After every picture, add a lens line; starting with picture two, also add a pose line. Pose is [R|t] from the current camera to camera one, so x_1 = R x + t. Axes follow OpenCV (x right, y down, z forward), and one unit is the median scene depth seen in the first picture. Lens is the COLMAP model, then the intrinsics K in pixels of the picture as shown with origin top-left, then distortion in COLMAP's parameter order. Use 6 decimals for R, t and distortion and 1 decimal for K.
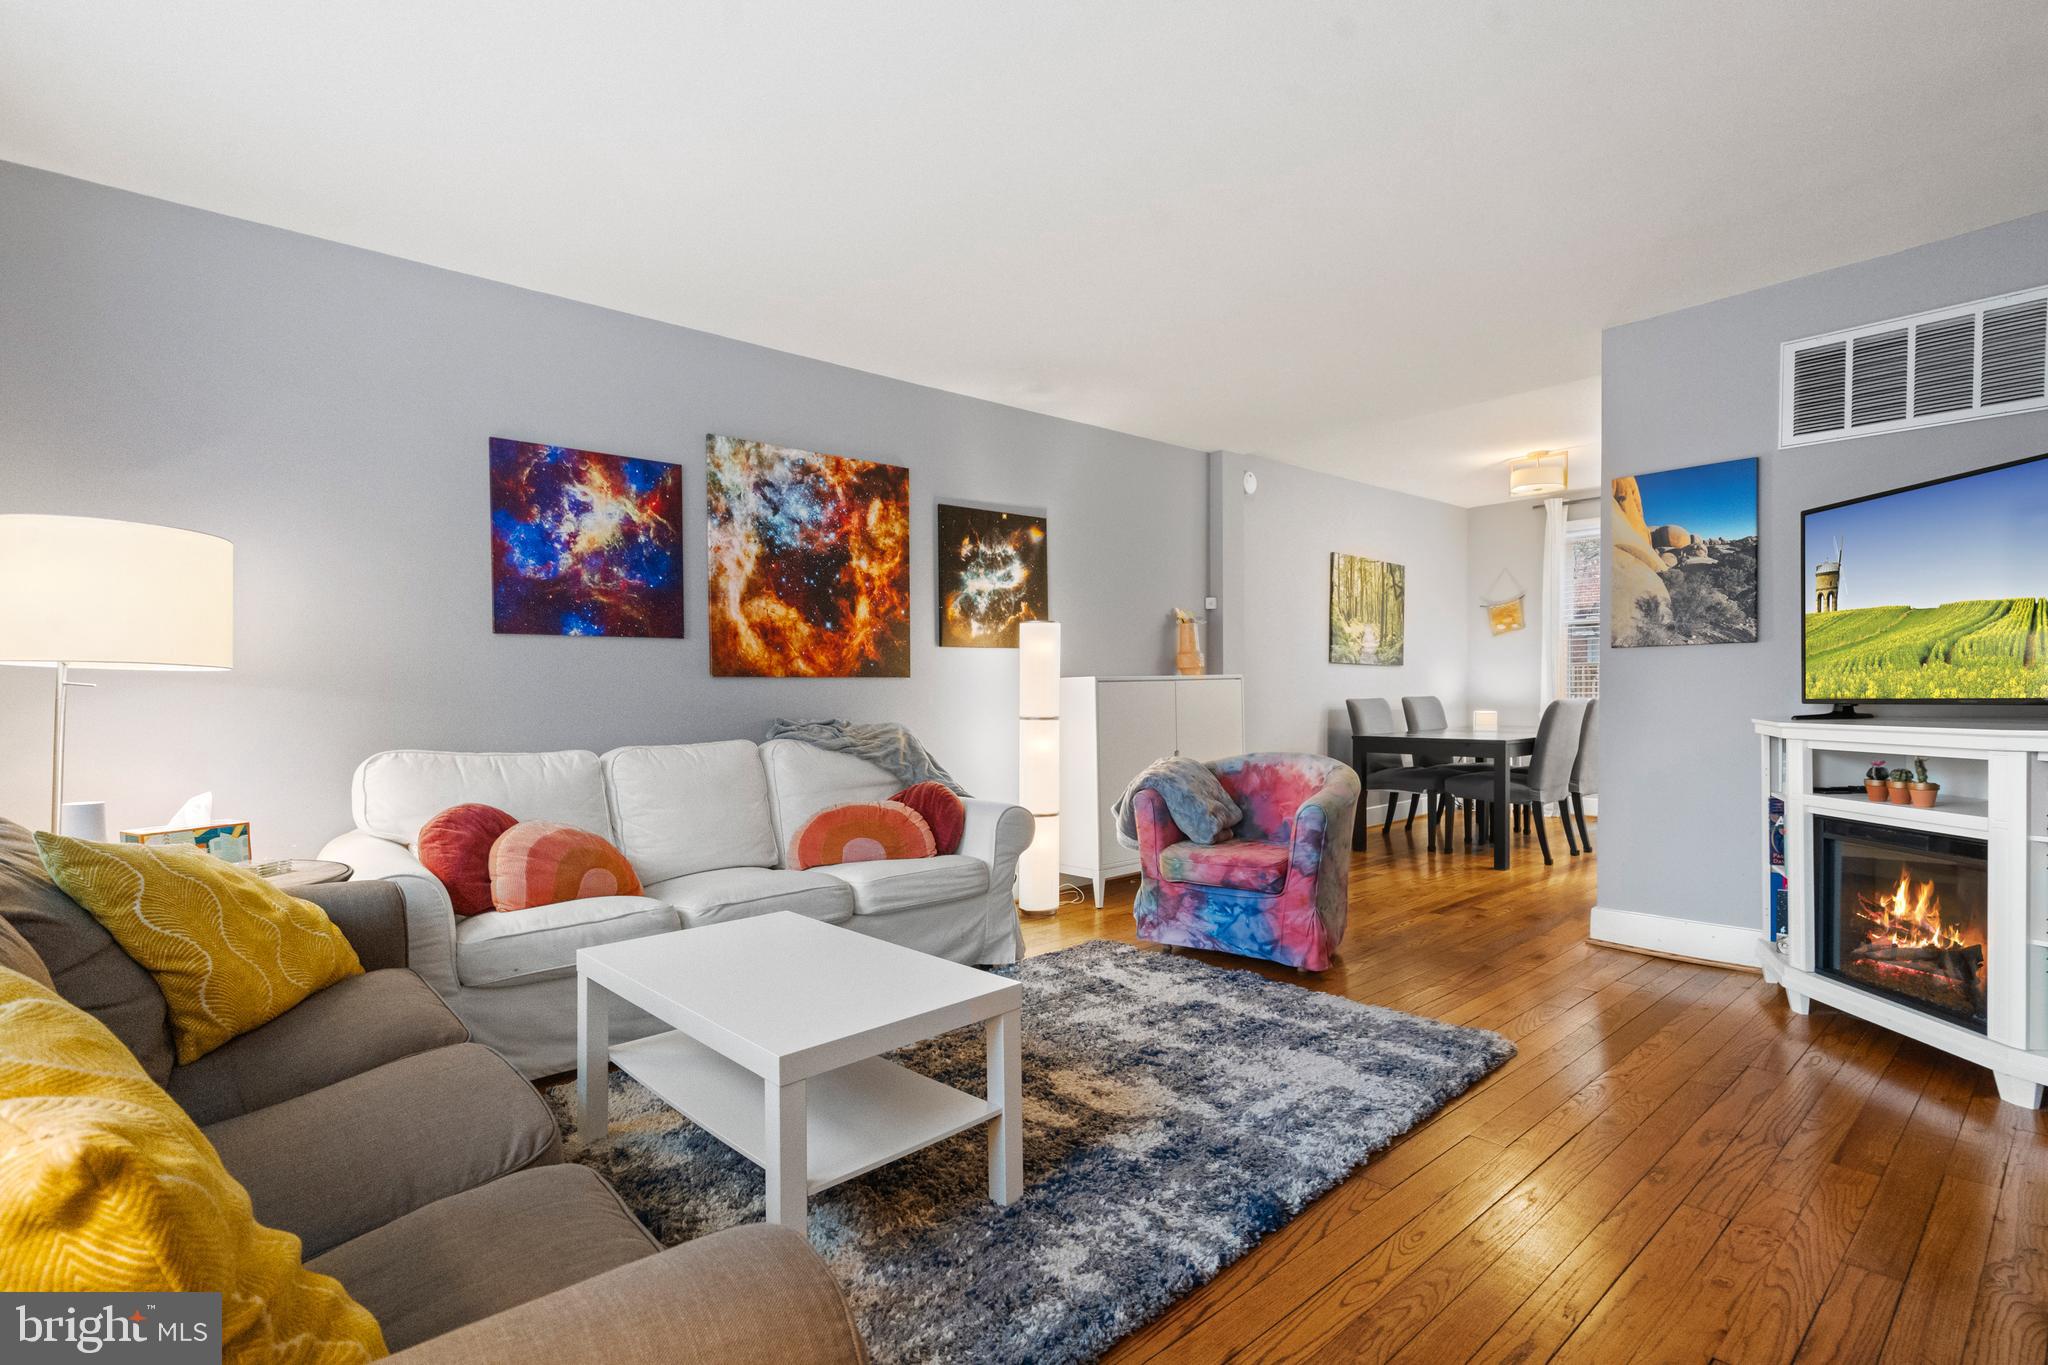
lens RADIAL K [[927.5, 0, 1020.2], [0, 927.5, 708.4], [0, 0, 1]] dist [-0.006664, 0.003176]
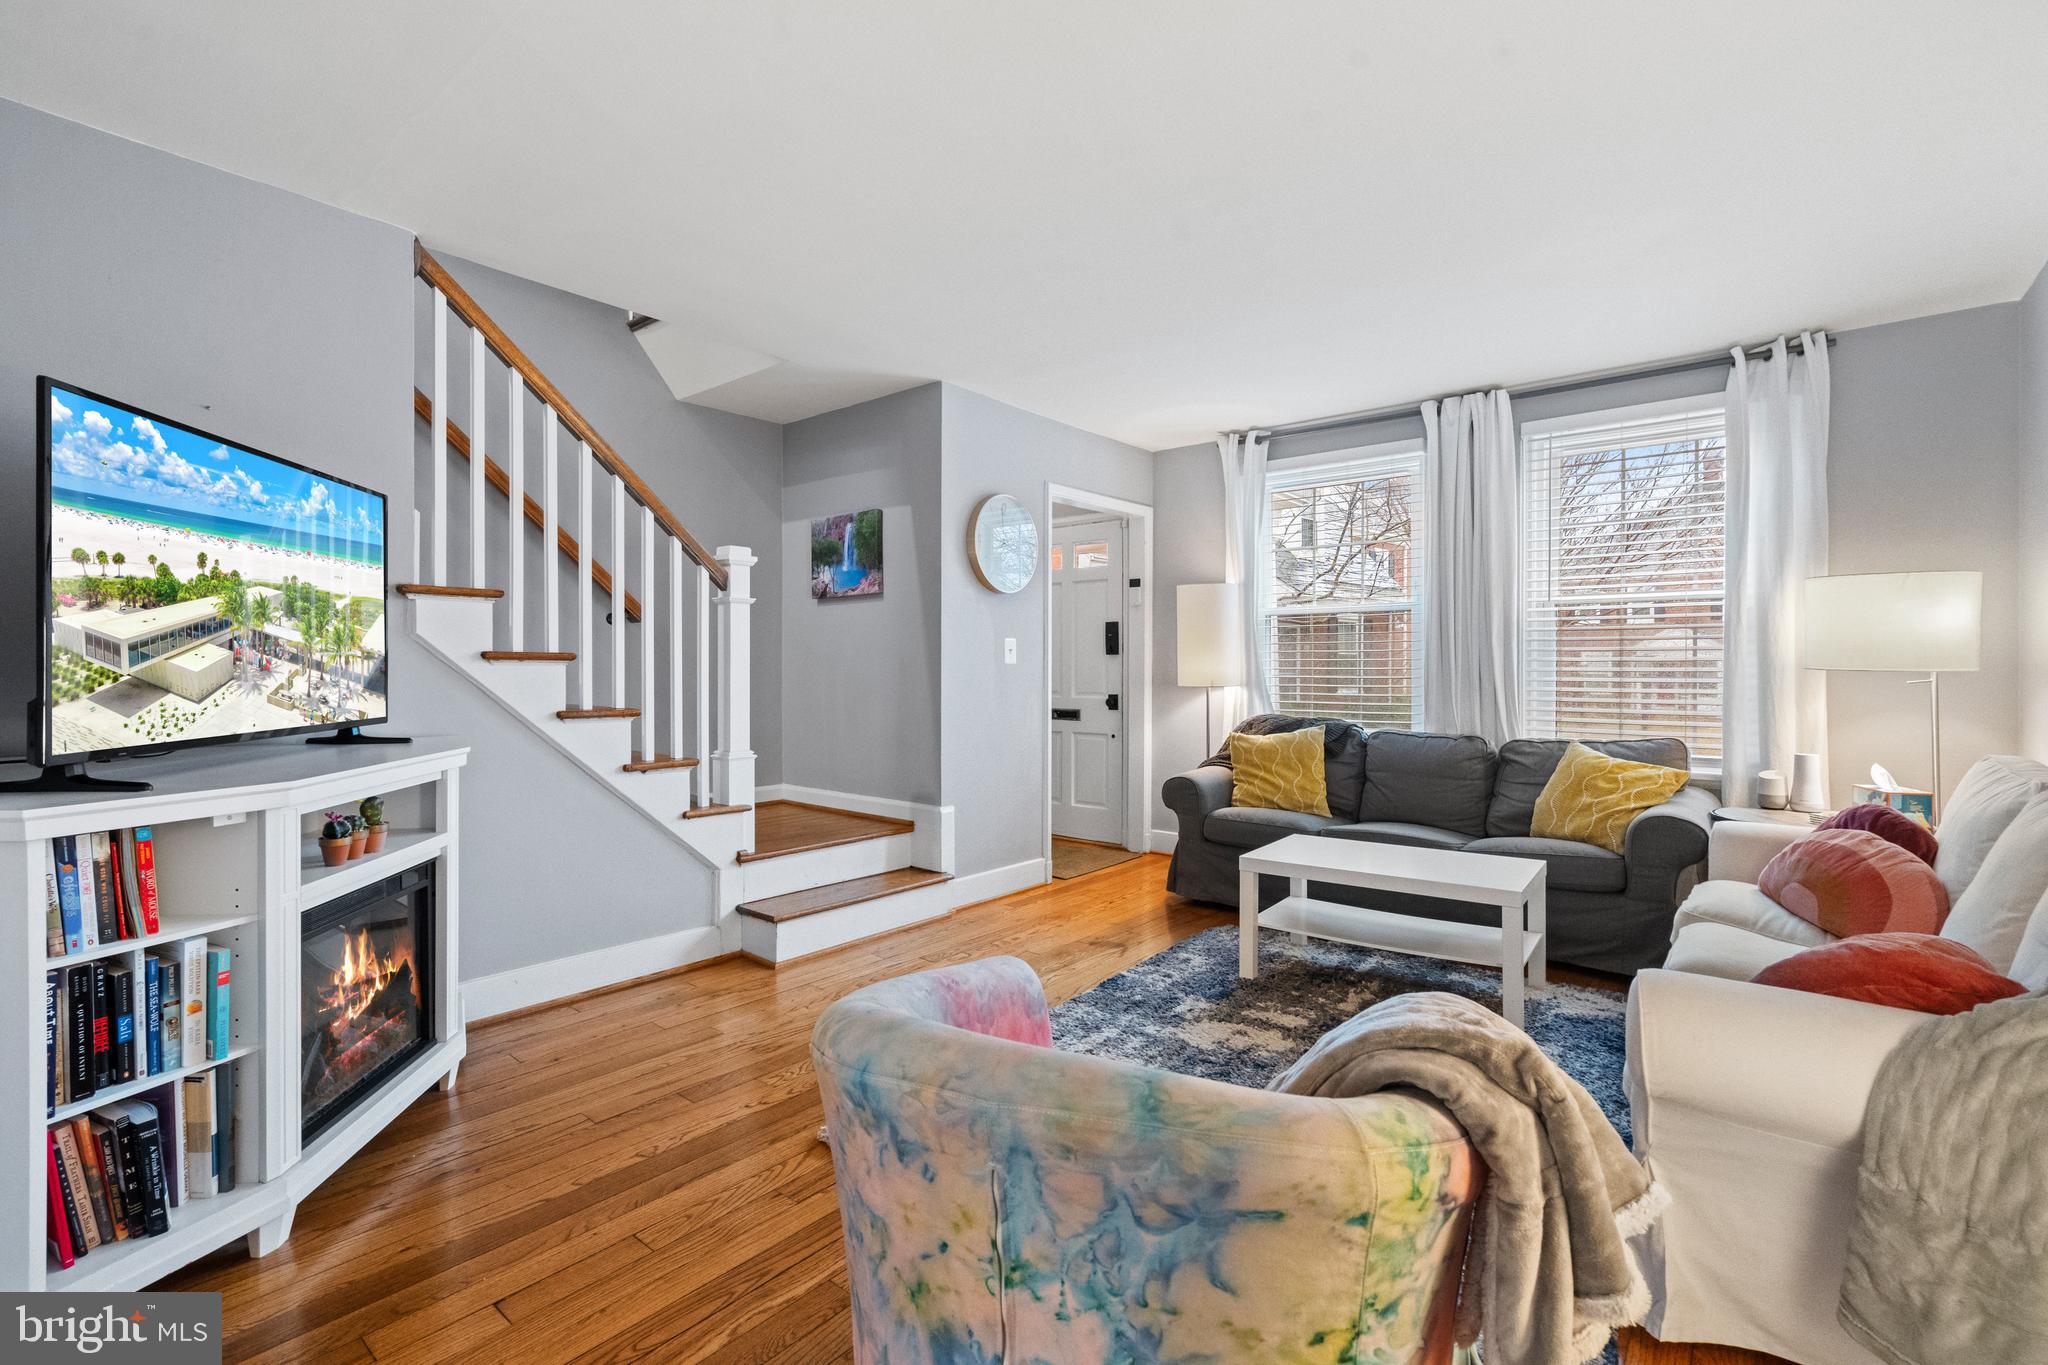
lens RADIAL K [[927.5, 0, 1018.2], [0, 927.5, 684.6], [0, 0, 1]] dist [-0.006664, 0.003176]
pose [[-0.987879, 0.008940, -0.154969, 0.360360], [0.004907, 0.999640, 0.026385, -0.042628], [0.155149, 0.025305, -0.987567, 1.390608]]
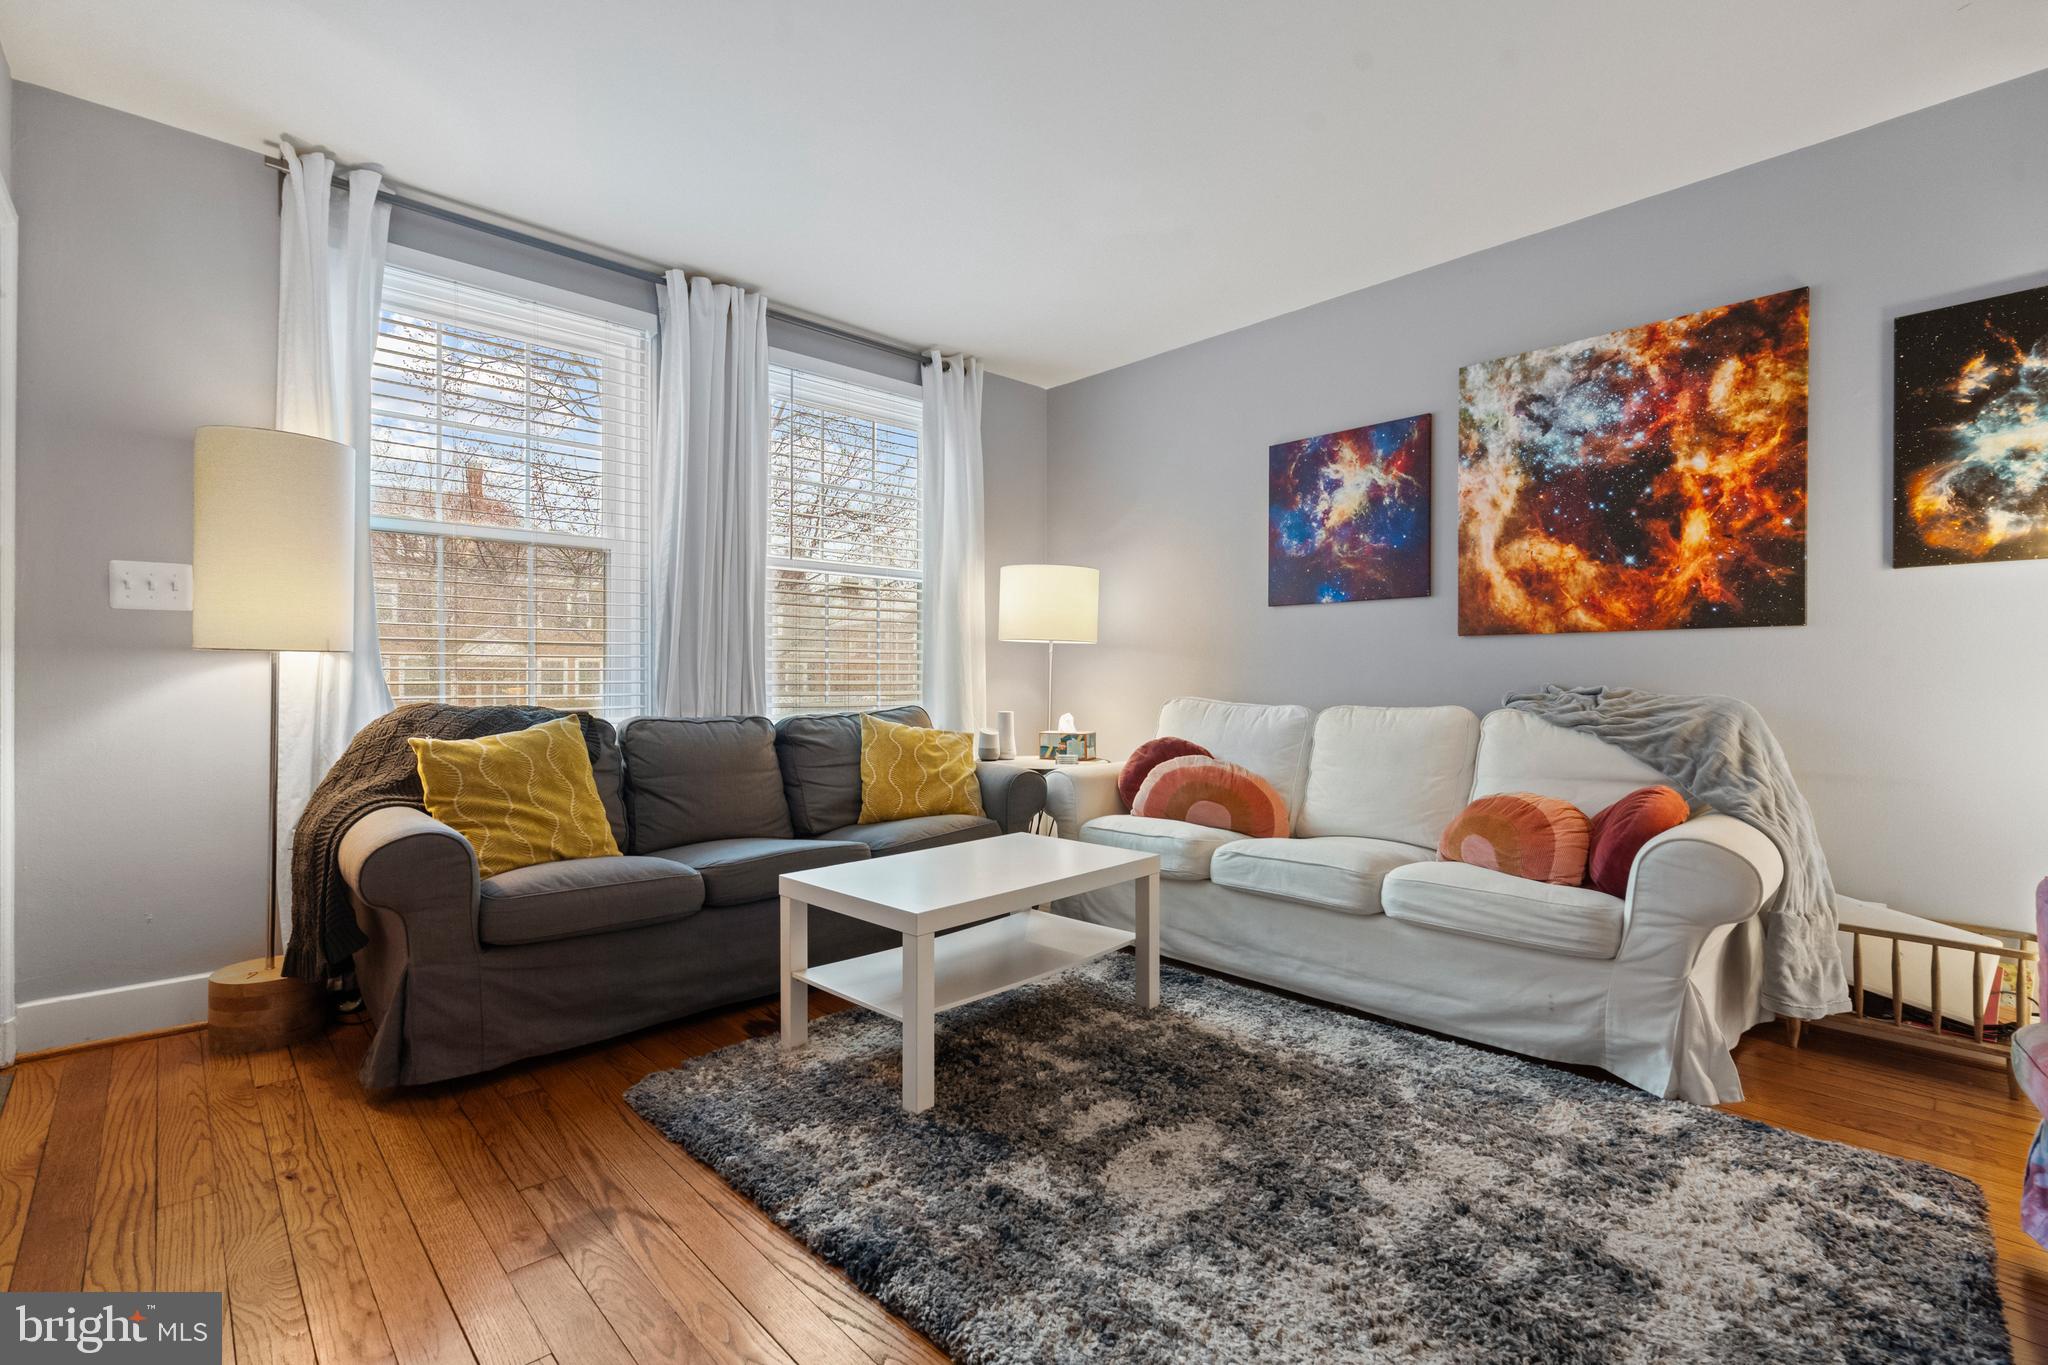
lens RADIAL K [[927.5, 0, 1038.1], [0, 927.5, 669.8], [0, 0, 1]] dist [-0.006664, 0.003176]
pose [[0.058473, 0.005253, -0.998275, 0.563251], [-0.015722, 0.999867, 0.004340, 0.001567], [0.998165, 0.015441, 0.058547, 0.556136]]
